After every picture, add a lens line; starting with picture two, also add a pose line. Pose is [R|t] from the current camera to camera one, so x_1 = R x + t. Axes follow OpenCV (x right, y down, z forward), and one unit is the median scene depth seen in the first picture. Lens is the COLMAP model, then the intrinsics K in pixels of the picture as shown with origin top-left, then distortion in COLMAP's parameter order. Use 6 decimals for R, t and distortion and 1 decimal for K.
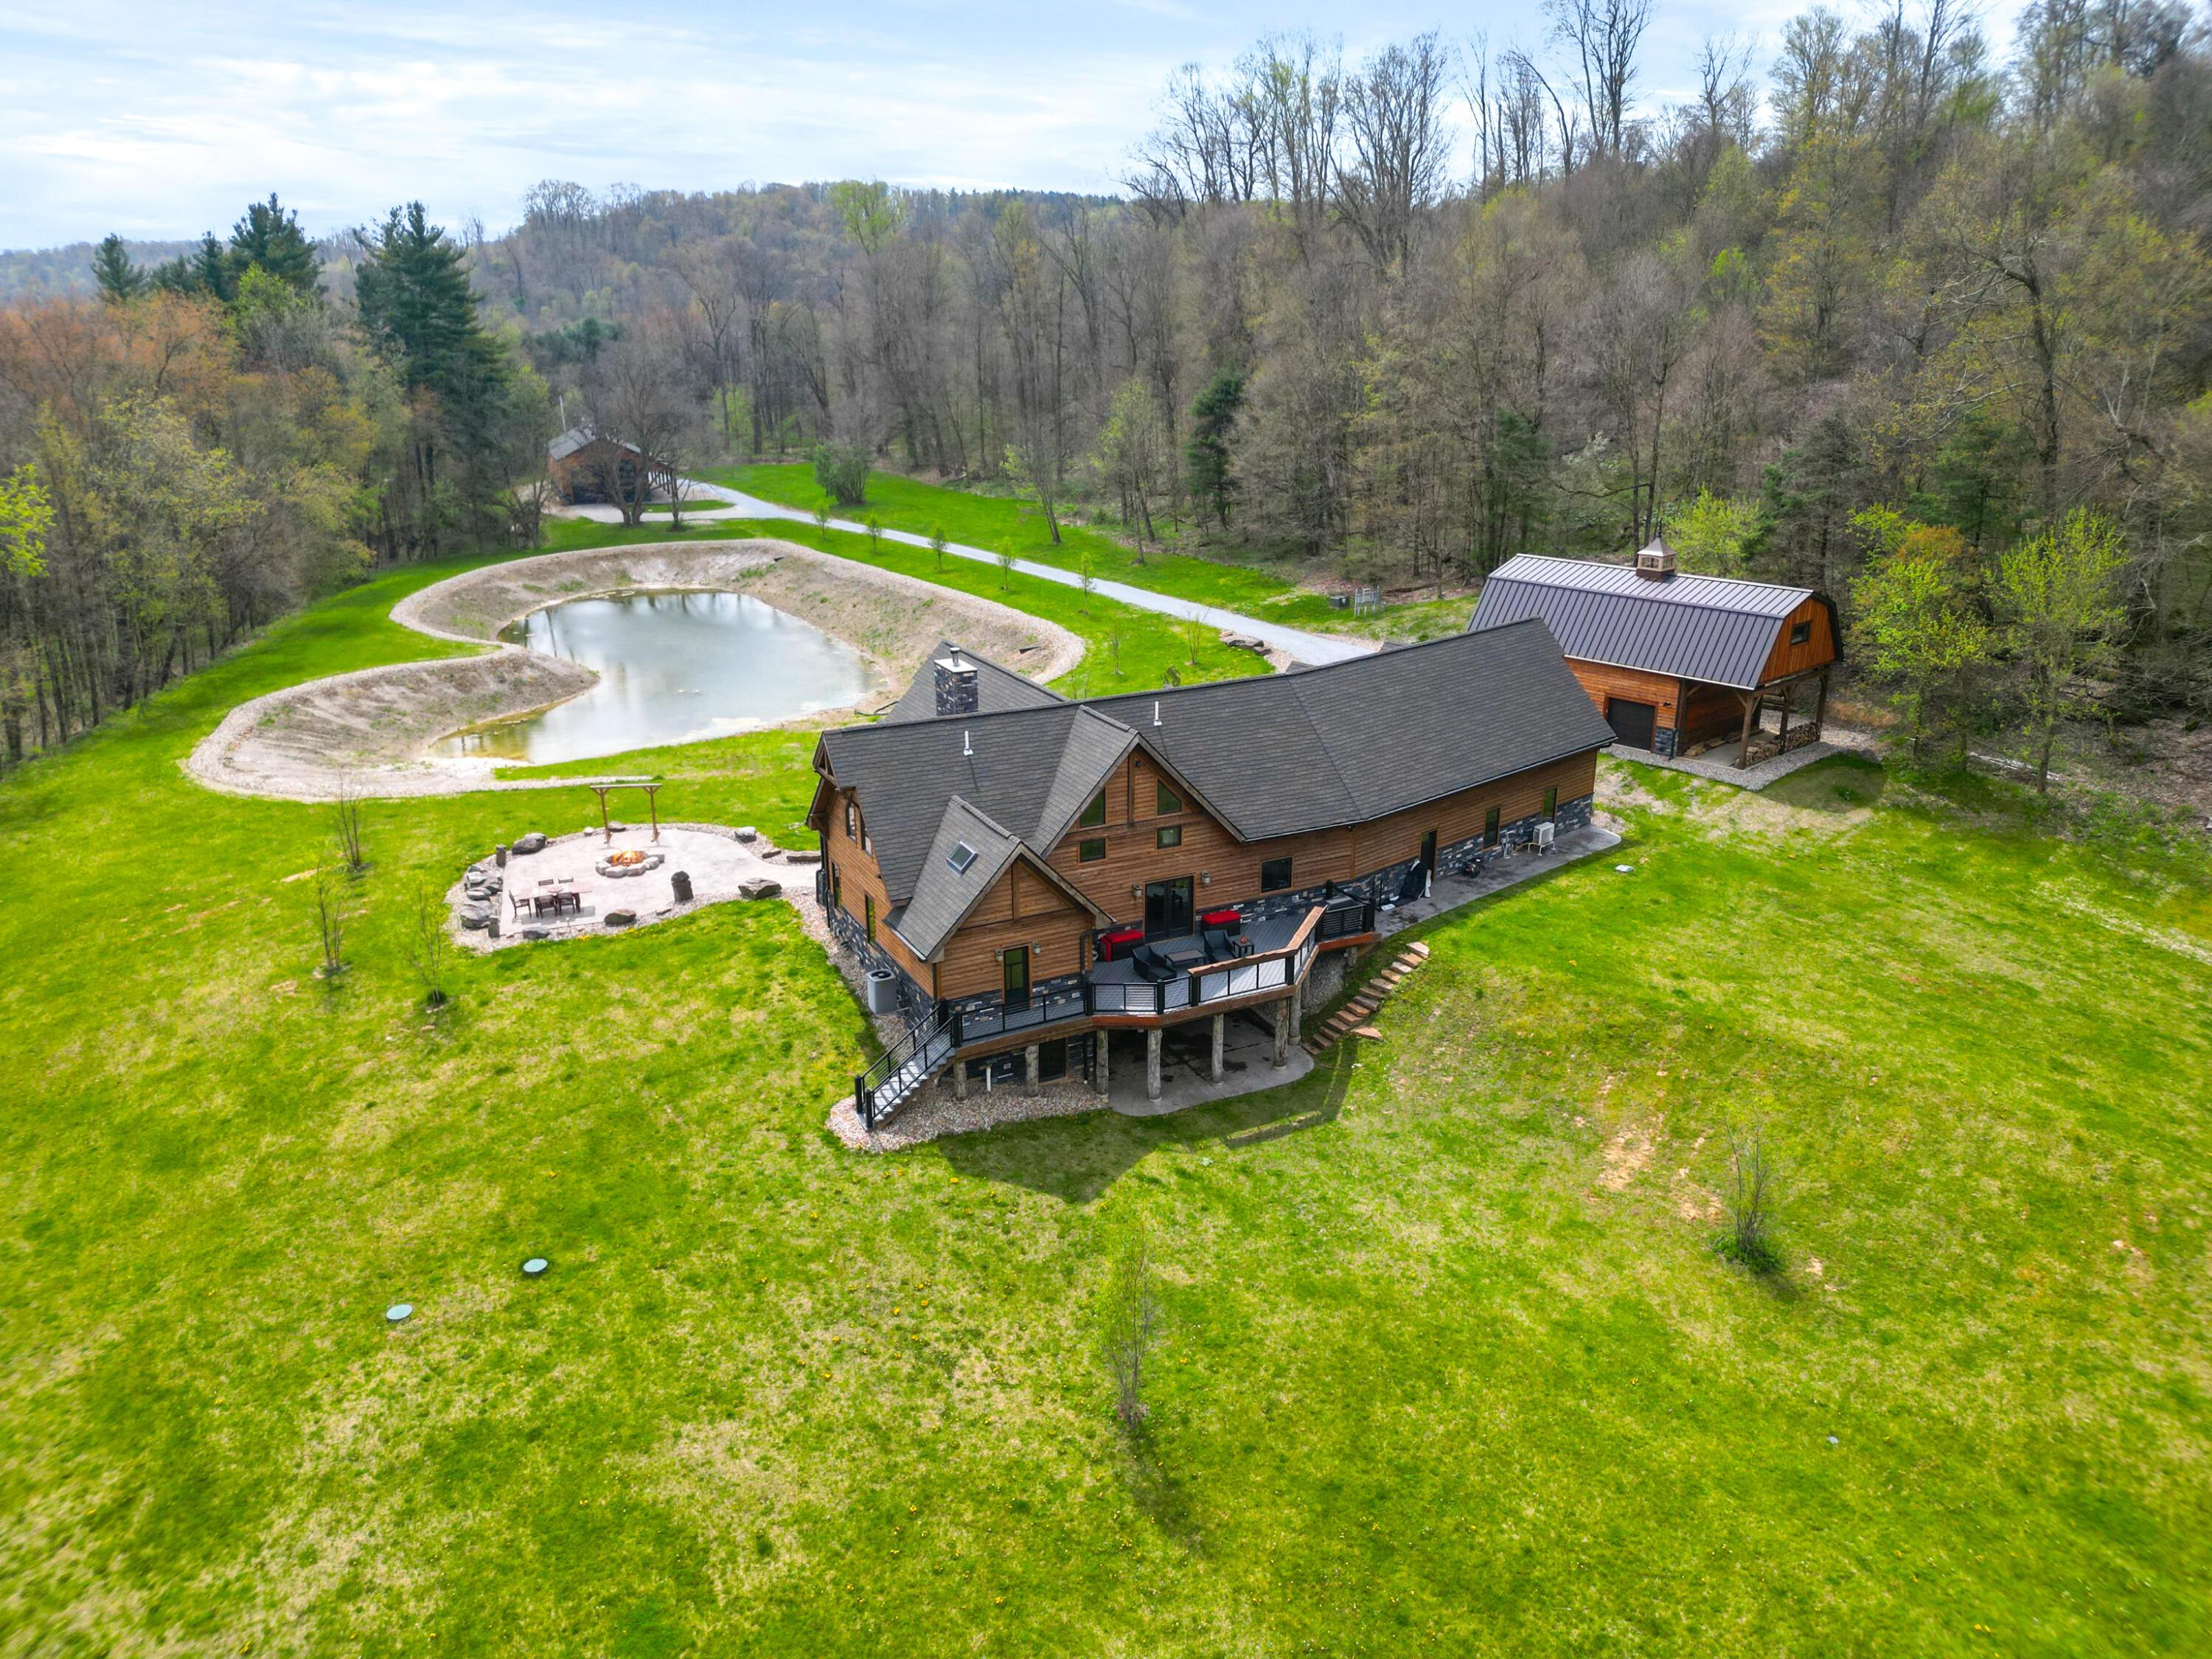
lens RADIAL K [[1583.1, 0, 1099.9], [0, 1583.1, 832.9], [0, 0, 1]] dist [0.027639, -0.010081]
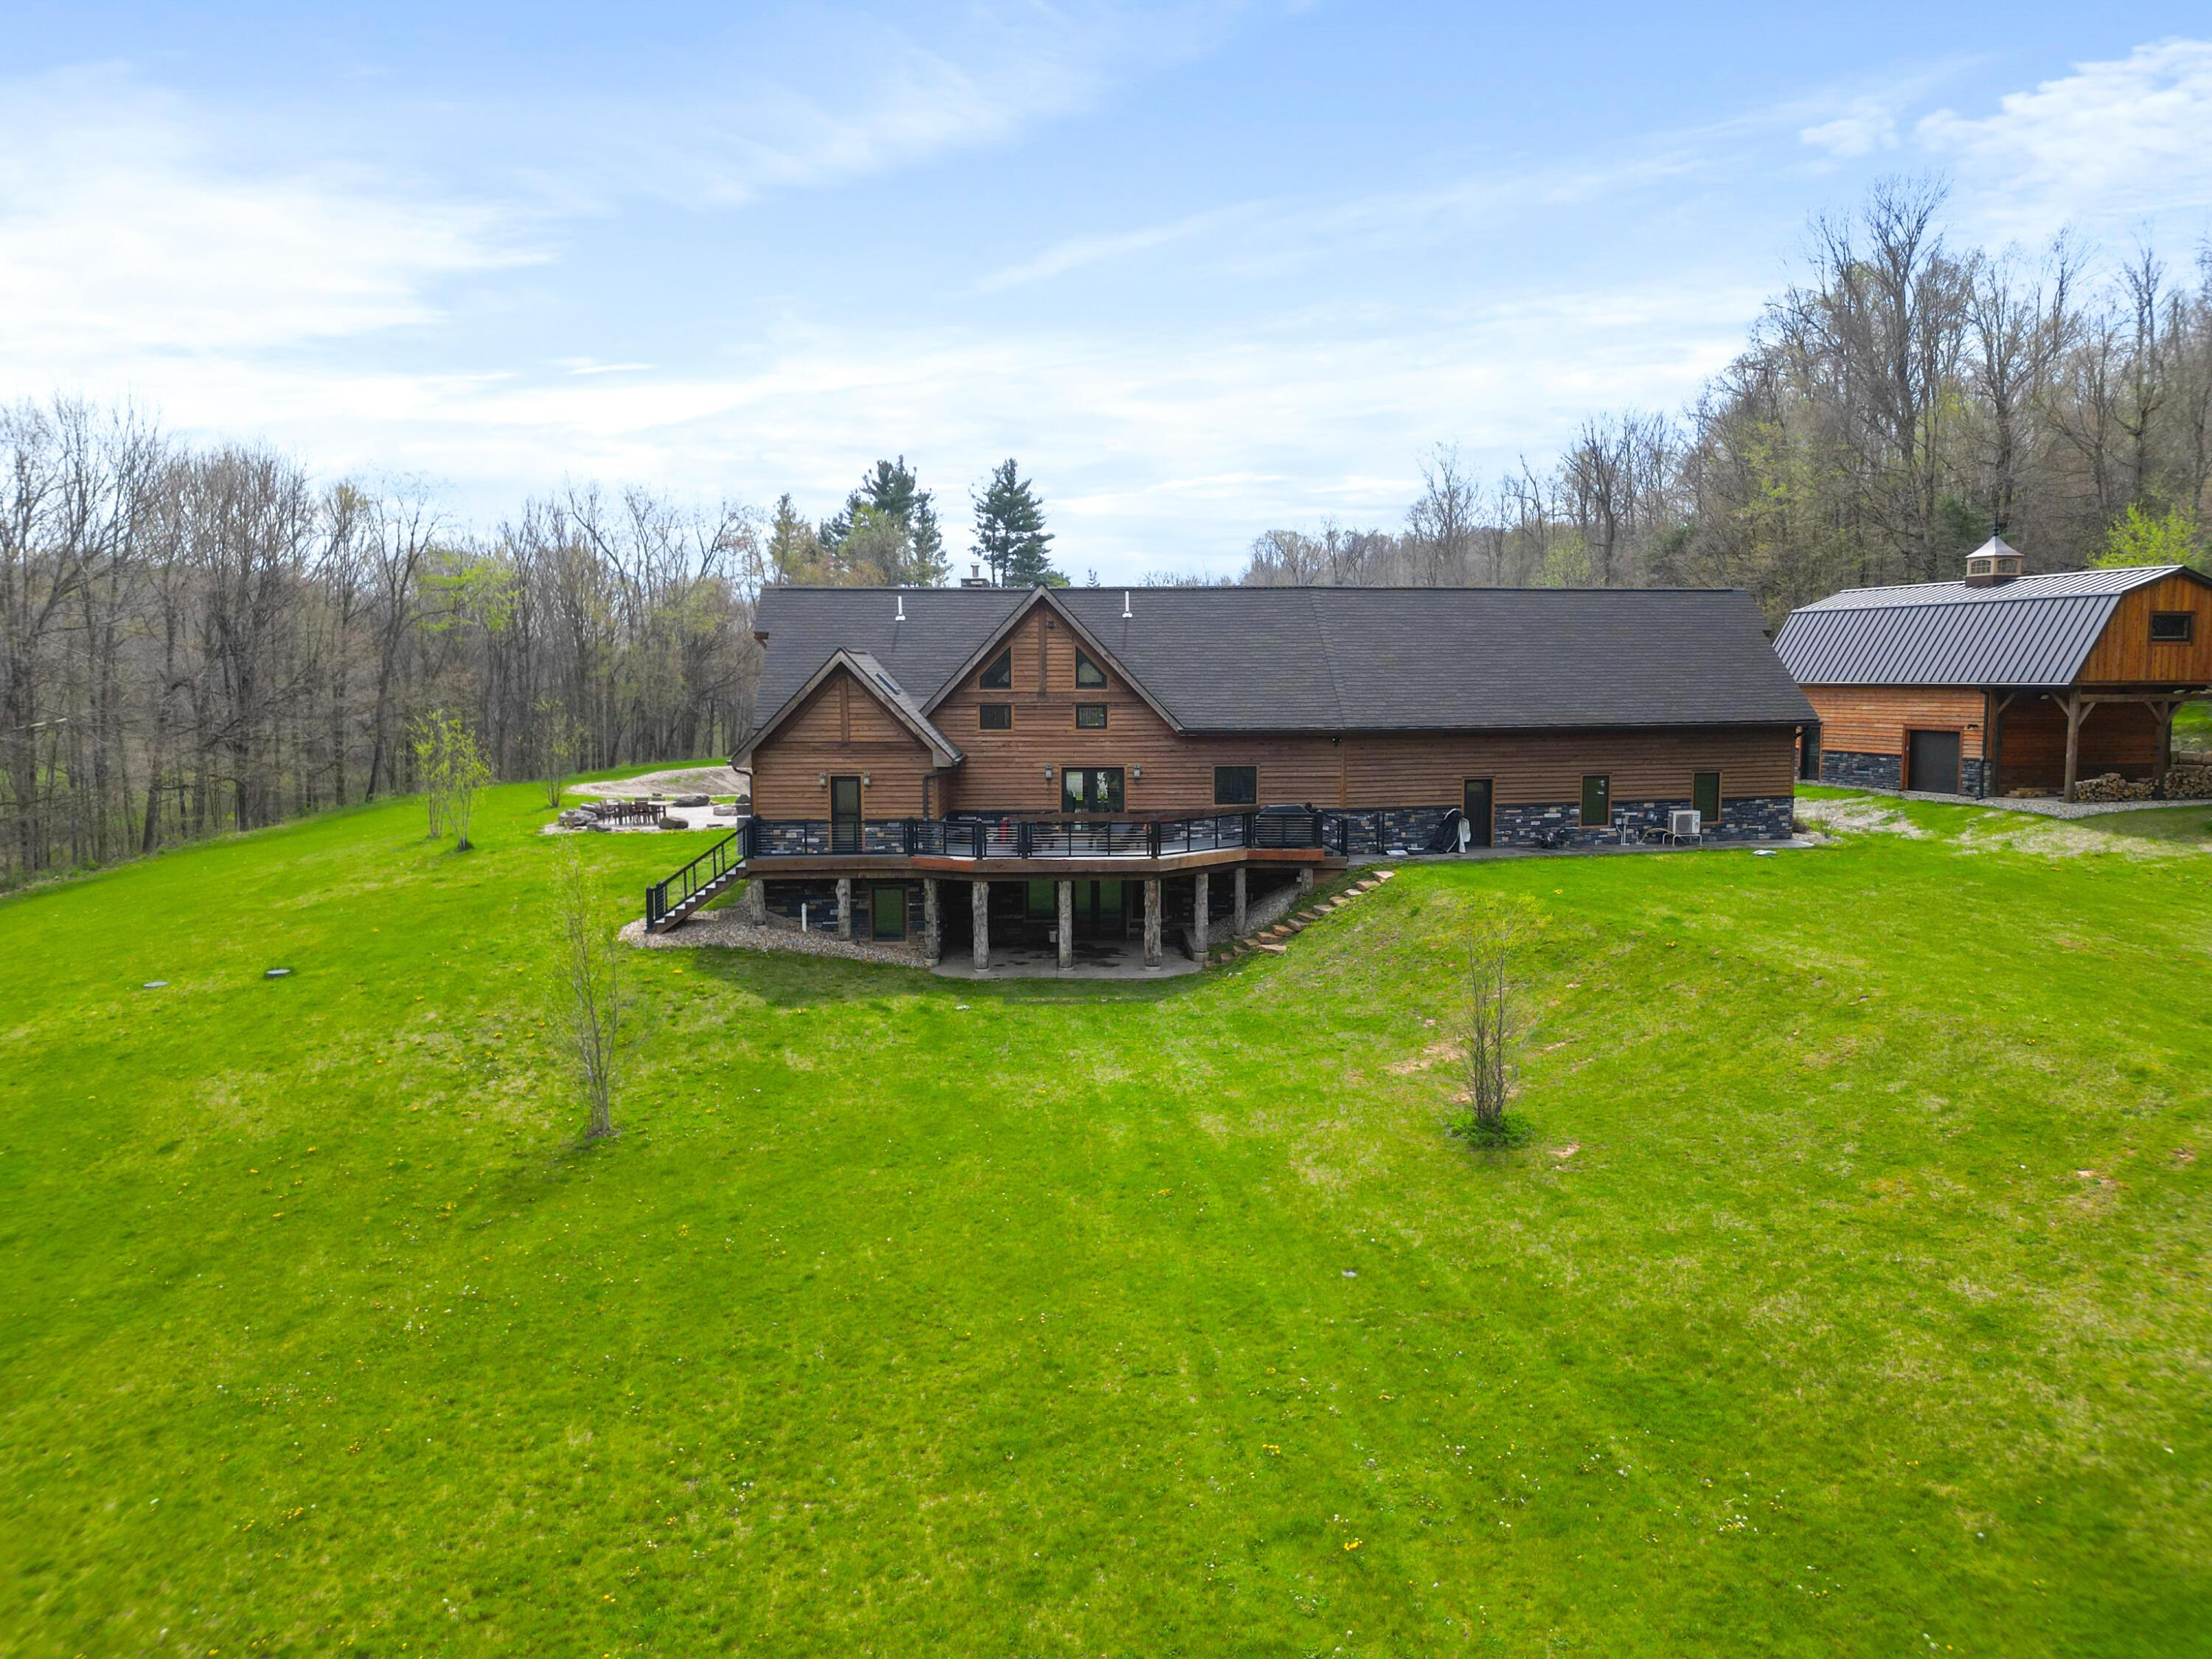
lens RADIAL K [[1583.1, 0, 1102.2], [0, 1583.1, 831.5], [0, 0, 1]] dist [0.027639, -0.010081]
pose [[0.890008, 0.040248, -0.454165, 0.459410], [-0.144644, 0.969567, -0.197529, 0.242244], [0.432393, 0.241495, 0.868744, 0.240320]]
